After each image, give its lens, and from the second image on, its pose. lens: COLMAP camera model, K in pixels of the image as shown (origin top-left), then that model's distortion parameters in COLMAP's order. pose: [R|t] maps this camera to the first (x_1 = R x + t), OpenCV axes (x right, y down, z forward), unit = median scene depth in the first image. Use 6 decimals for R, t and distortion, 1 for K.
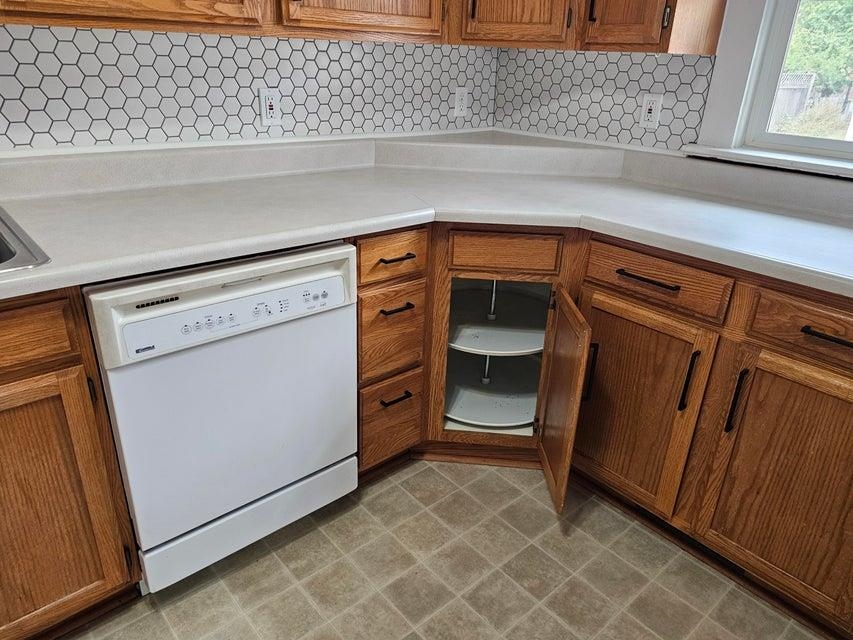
lens RADIAL K [[592.9, 0, 431.9], [0, 592.9, 320.0], [0, 0, 1]] dist [0.061650, -0.055018]
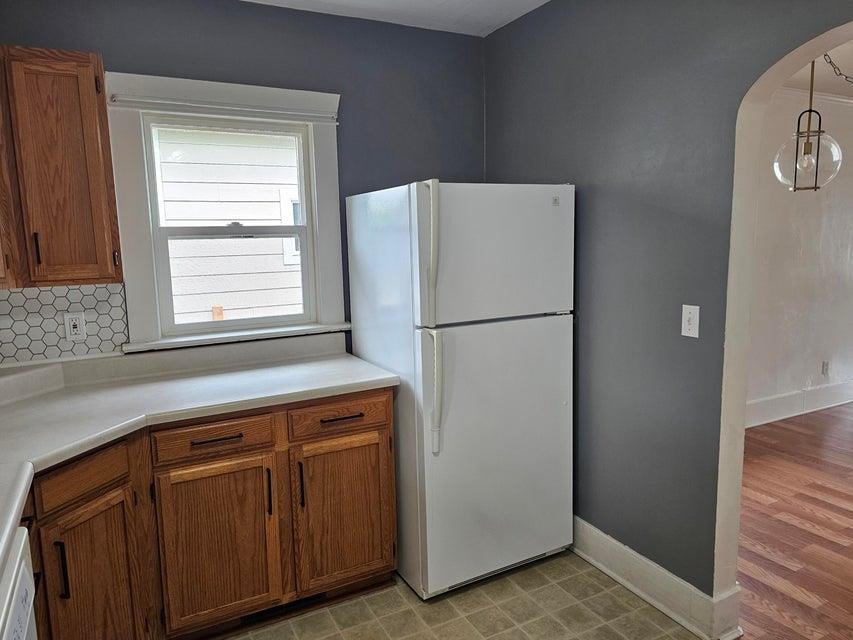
lens RADIAL K [[592.9, 0, 433.2], [0, 592.9, 315.1], [0, 0, 1]] dist [0.061650, -0.055018]
pose [[0.225824, -0.170727, 0.959091, -0.708888], [0.424211, 0.903510, 0.060949, -0.181275], [-0.876954, 0.393094, 0.276458, 0.092553]]
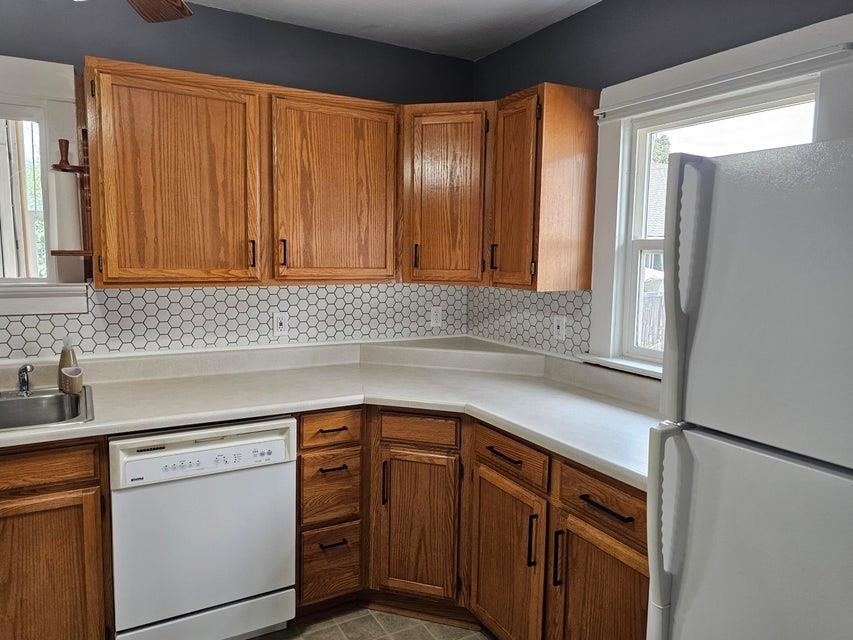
lens RADIAL K [[592.9, 0, 416.1], [0, 592.9, 314.0], [0, 0, 1]] dist [0.061650, -0.055018]
pose [[0.974147, 0.001732, -0.225909, 0.433880], [-0.072584, 0.949353, -0.305713, 0.048492], [0.213938, 0.314207, 0.924935, -0.322711]]
